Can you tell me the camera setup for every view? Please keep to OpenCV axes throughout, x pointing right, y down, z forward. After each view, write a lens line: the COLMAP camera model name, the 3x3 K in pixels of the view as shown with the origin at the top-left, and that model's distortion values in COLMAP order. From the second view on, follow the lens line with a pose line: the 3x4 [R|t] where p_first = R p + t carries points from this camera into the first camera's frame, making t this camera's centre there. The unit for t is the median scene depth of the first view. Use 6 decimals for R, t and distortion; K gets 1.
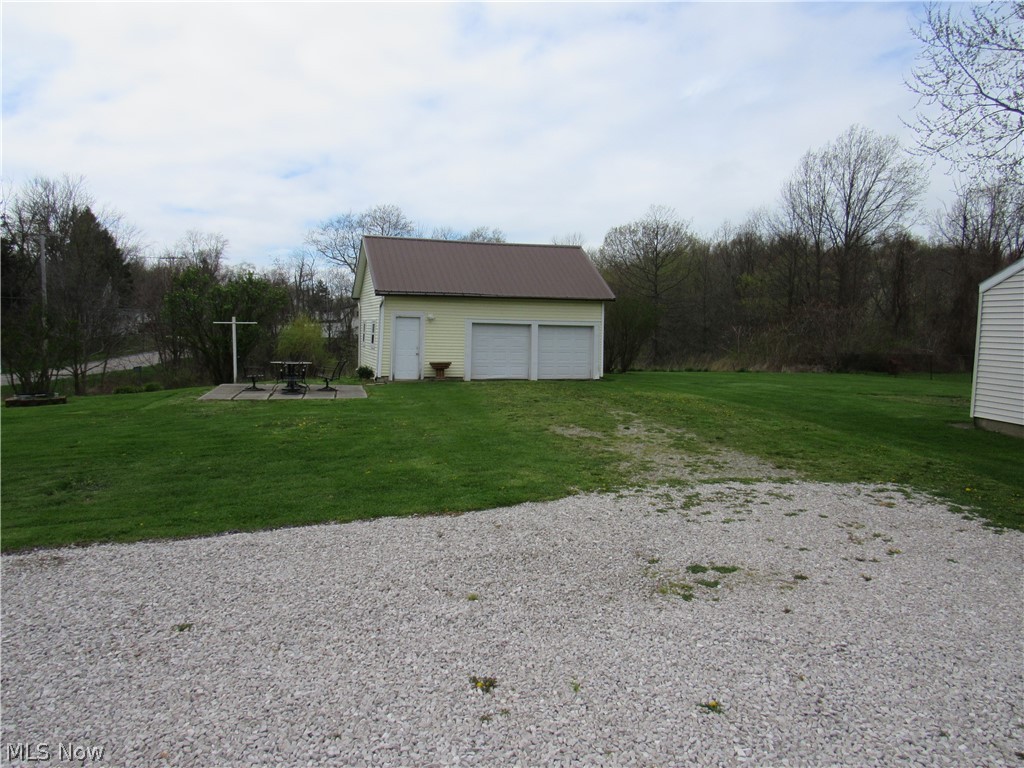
lens RADIAL K [[735.6, 0, 512.0], [0, 735.6, 384.0], [0, 0, 1]] dist [-0.024091, -0.003202]
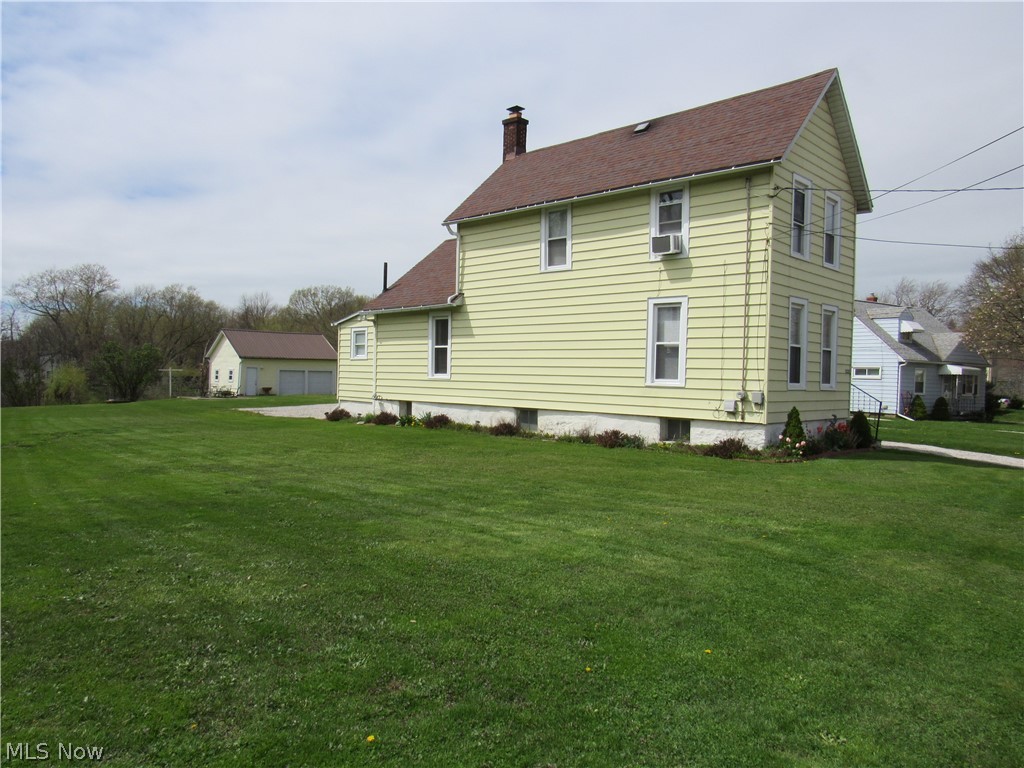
lens RADIAL K [[735.6, 0, 512.0], [0, 735.6, 384.0], [0, 0, 1]] dist [-0.024091, -0.003202]
pose [[0.901732, -0.018004, 0.431920, -0.201643], [0.042562, 0.997976, -0.047258, 0.051624], [-0.430195, 0.060997, 0.900673, -0.722947]]
